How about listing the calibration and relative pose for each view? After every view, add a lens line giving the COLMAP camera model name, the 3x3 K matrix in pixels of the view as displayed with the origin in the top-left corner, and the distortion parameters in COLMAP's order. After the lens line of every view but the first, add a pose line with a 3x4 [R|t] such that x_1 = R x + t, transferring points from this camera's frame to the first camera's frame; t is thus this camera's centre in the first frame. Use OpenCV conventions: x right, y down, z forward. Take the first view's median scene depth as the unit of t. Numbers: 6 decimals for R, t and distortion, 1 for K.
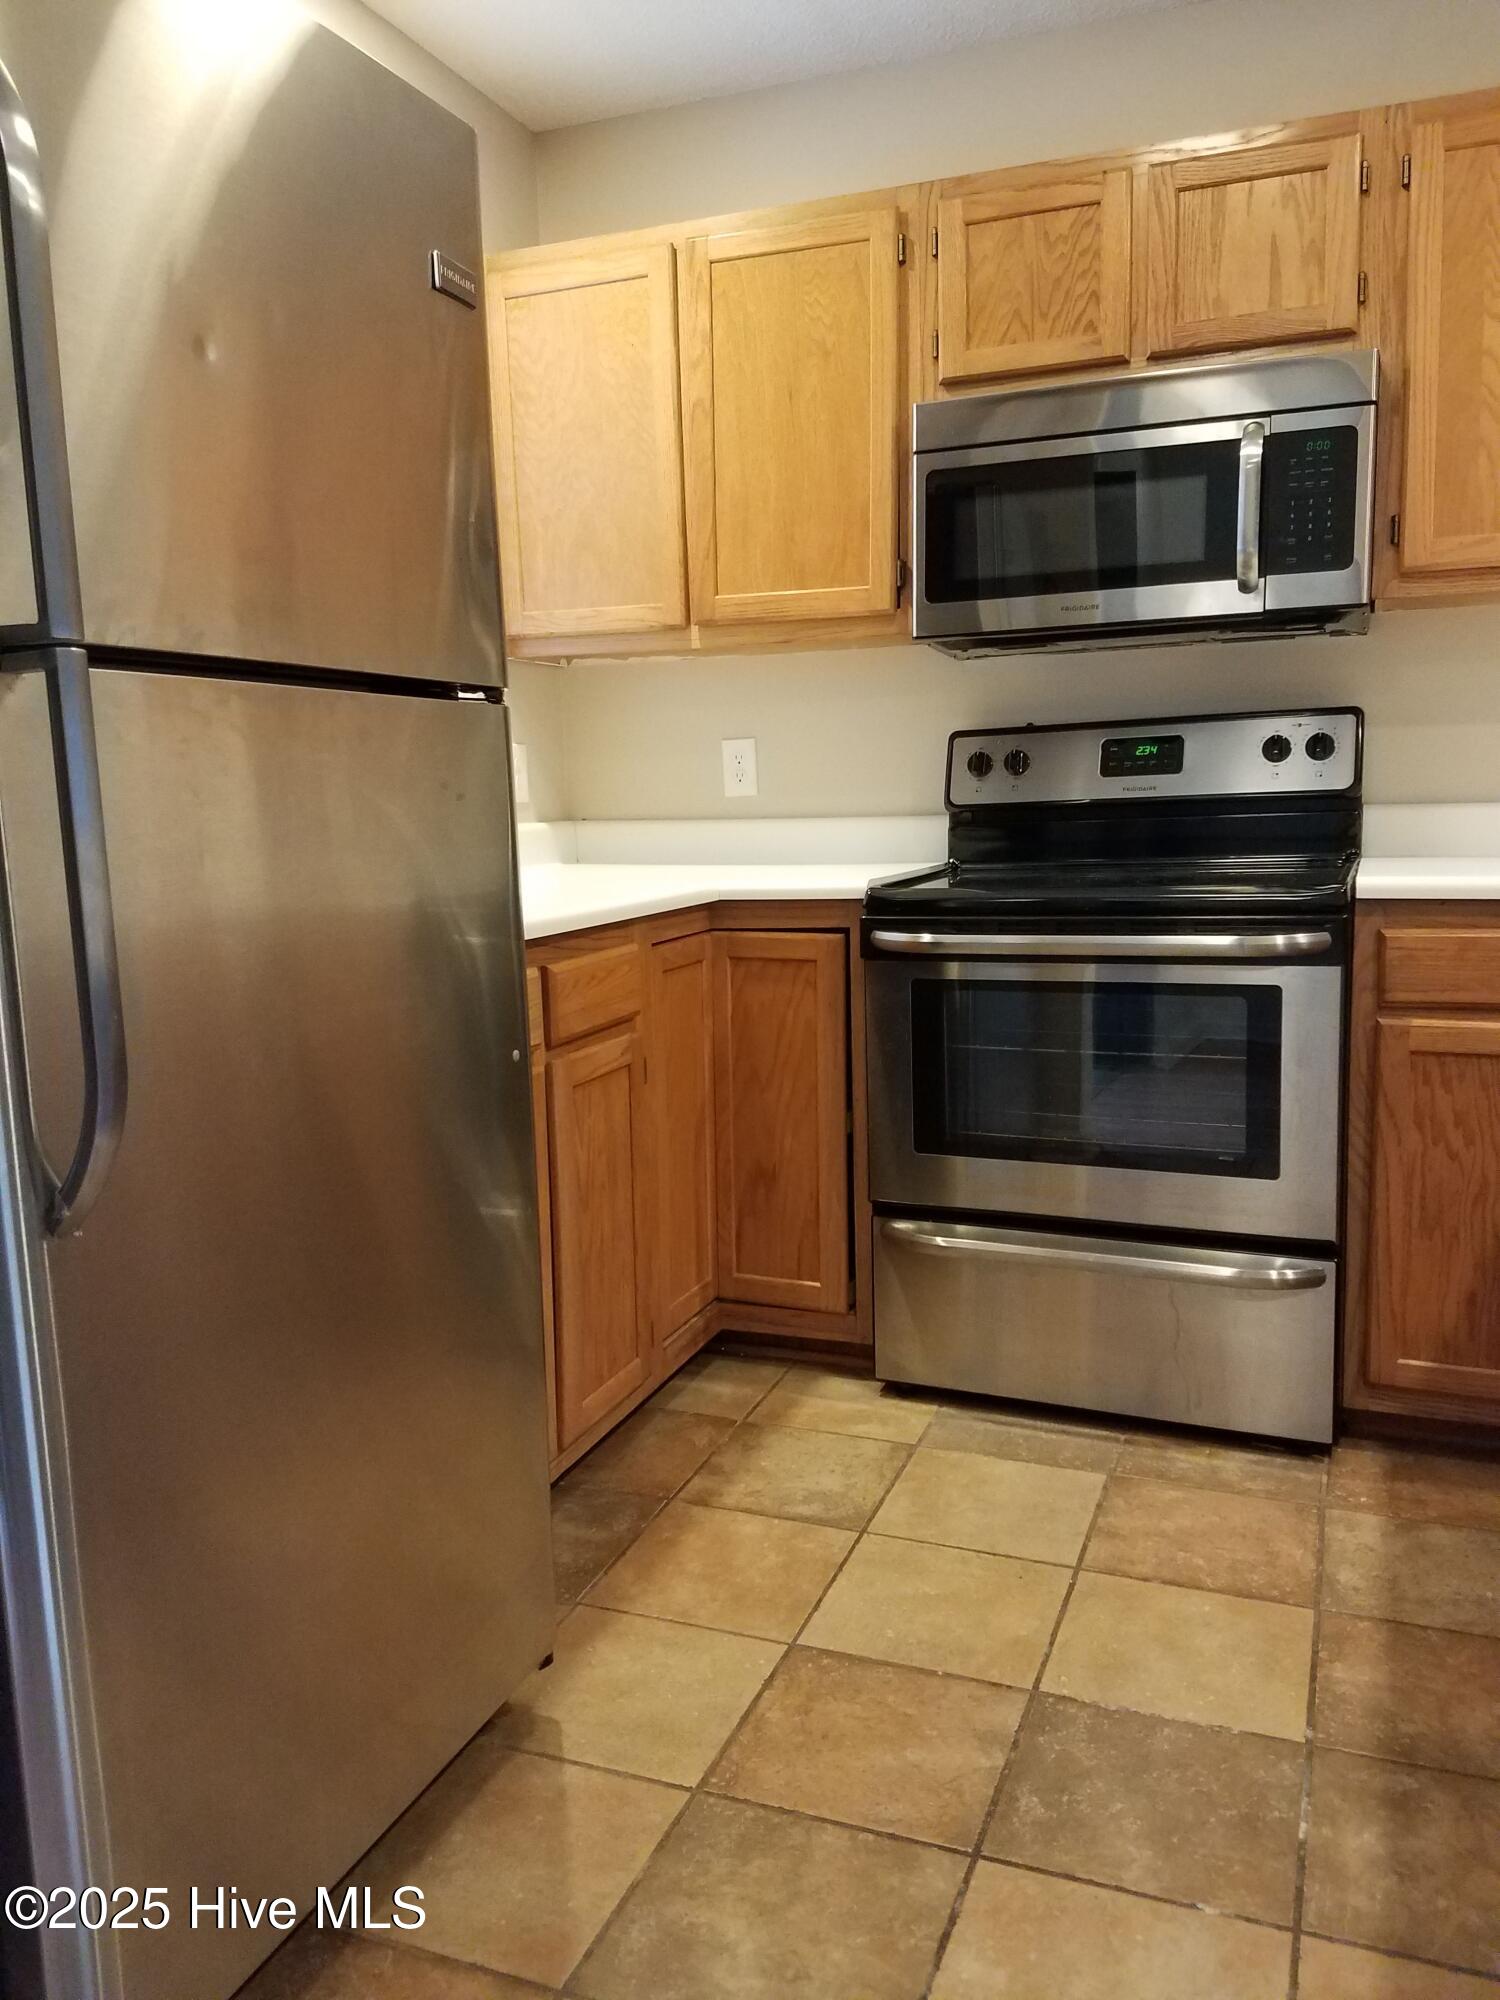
lens RADIAL K [[1579.1, 0, 756.0], [0, 1579.1, 1023.6], [0, 0, 1]] dist [0.153364, -0.182780]
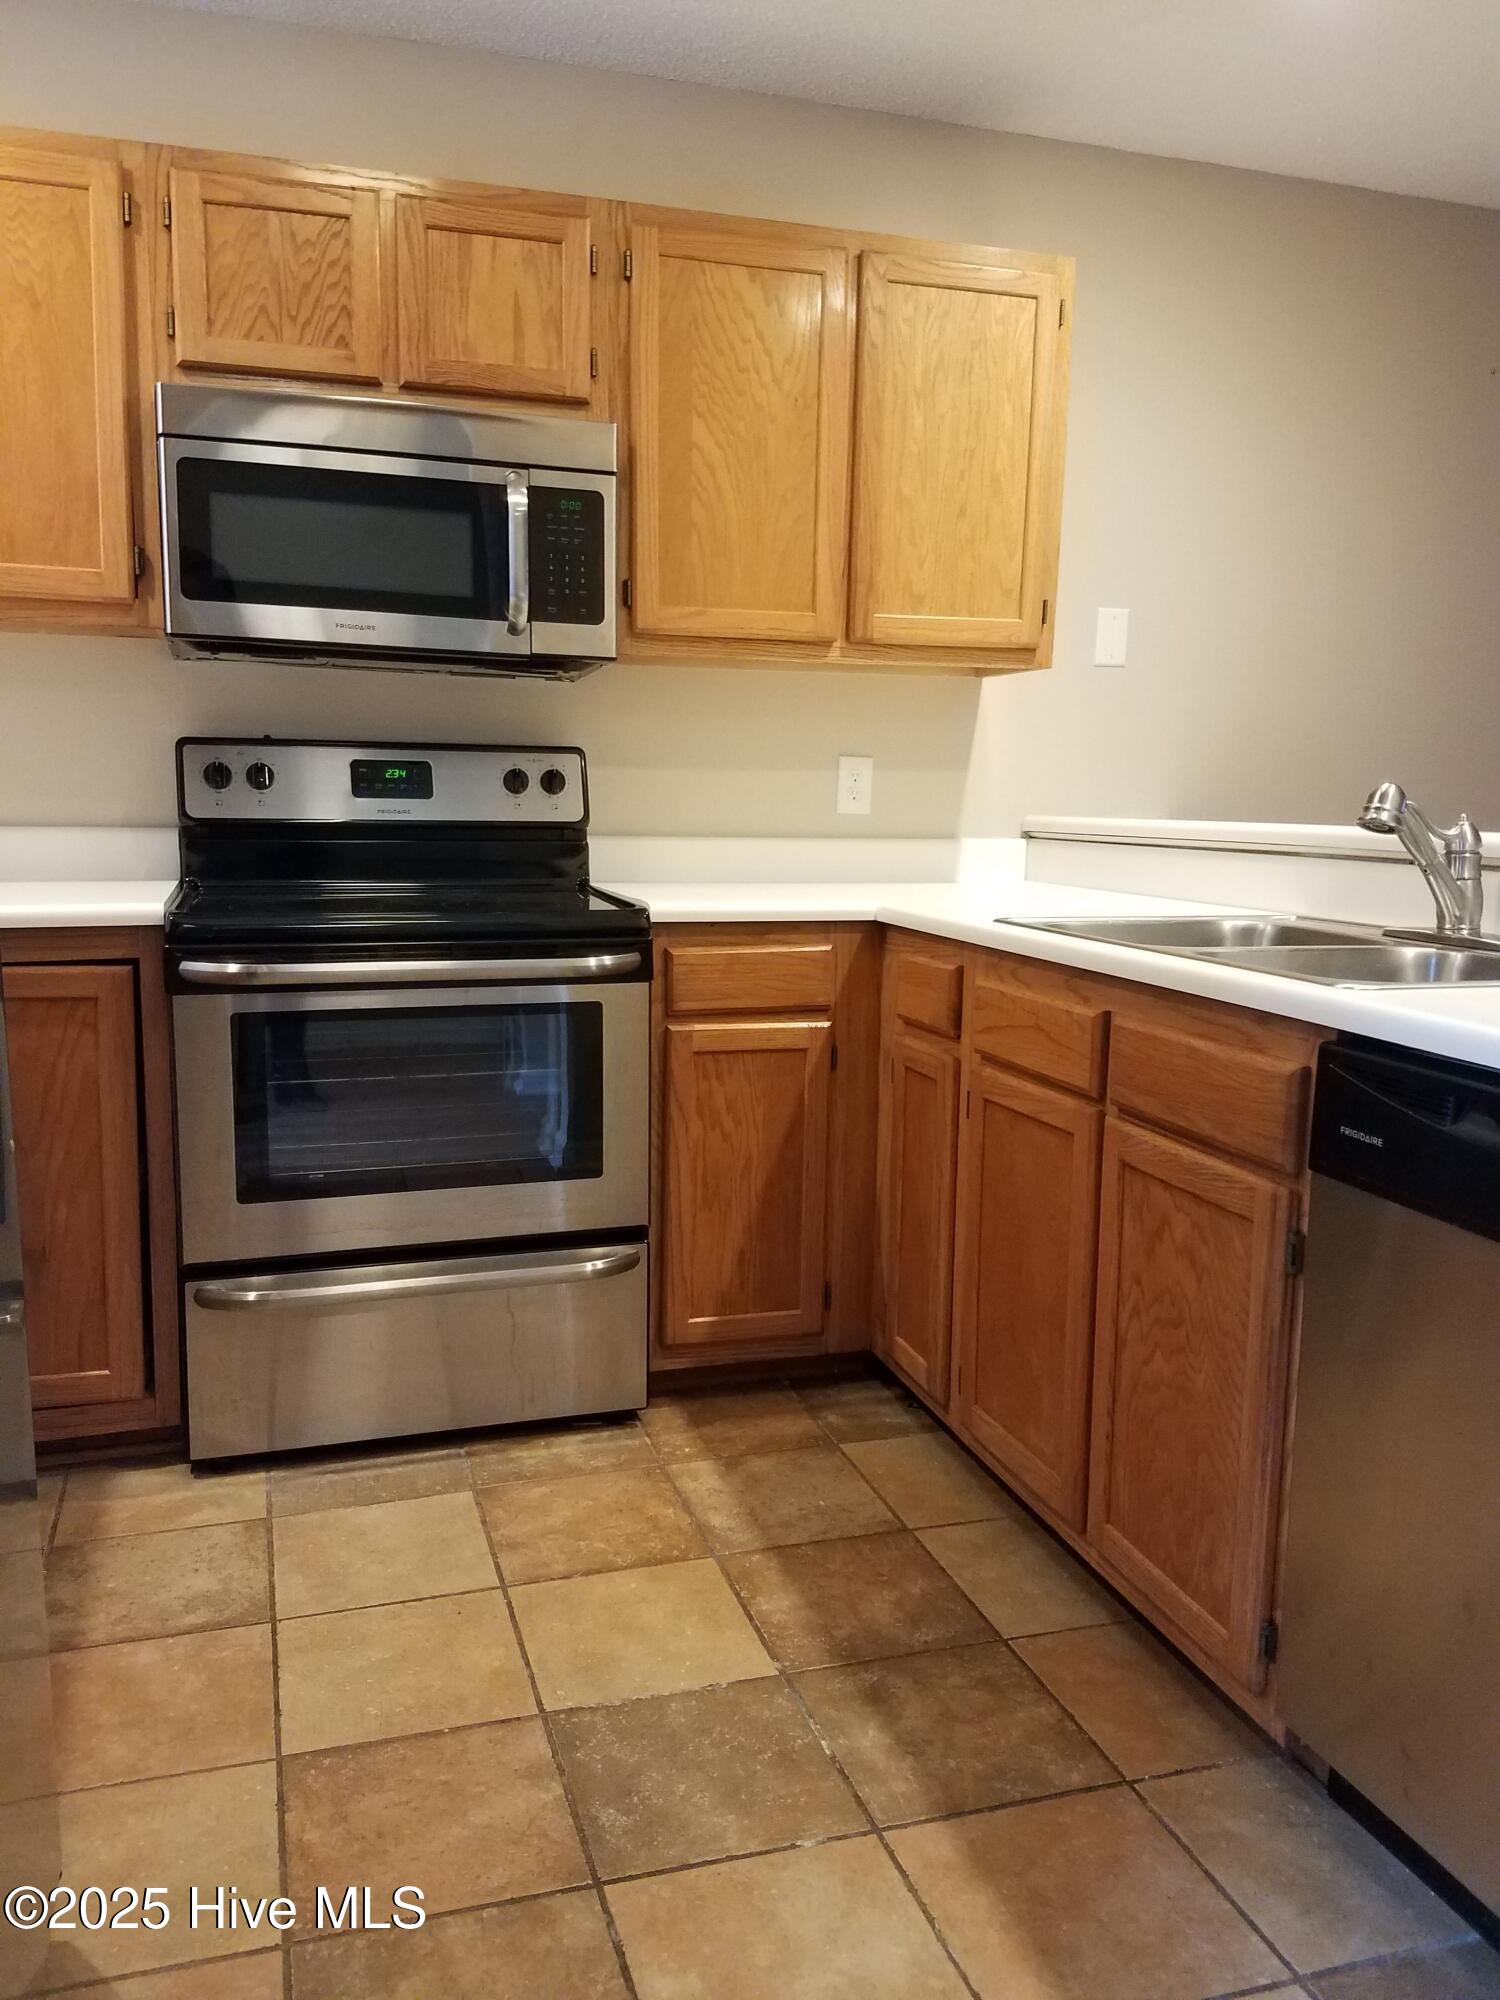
lens RADIAL K [[1579.1, 0, 756.0], [0, 1579.1, 1023.6], [0, 0, 1]] dist [0.153364, -0.182780]
pose [[0.787261, -0.065729, 0.613107, -0.241868], [0.060009, 0.997750, 0.029910, -0.033715], [-0.613693, 0.013245, 0.789433, 0.079979]]
